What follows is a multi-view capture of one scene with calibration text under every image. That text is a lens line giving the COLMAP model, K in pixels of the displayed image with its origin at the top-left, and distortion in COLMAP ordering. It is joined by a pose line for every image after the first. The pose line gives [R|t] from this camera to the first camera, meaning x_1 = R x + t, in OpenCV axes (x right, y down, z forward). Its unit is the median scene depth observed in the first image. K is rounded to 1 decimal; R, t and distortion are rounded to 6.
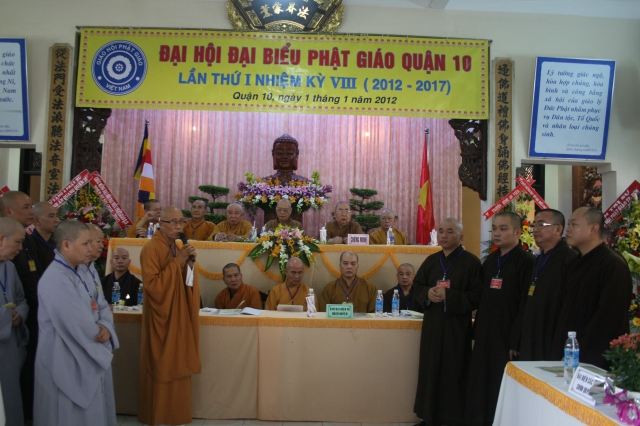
lens RADIAL K [[643.4, 0, 306.1], [0, 643.4, 199.7], [0, 0, 1]] dist [-0.074369, 0.000000]
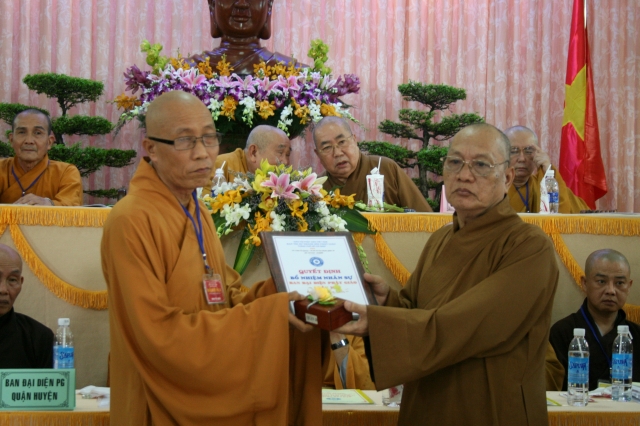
lens RADIAL K [[1320.4, 0, 299.8], [0, 1320.4, 178.0], [0, 0, 1]] dist [0.068344, 0.000000]
pose [[0.996376, -0.005173, 0.084895, -0.074014], [0.003339, 0.999758, 0.021730, 0.026477], [-0.084987, -0.021368, 0.996153, 0.182946]]
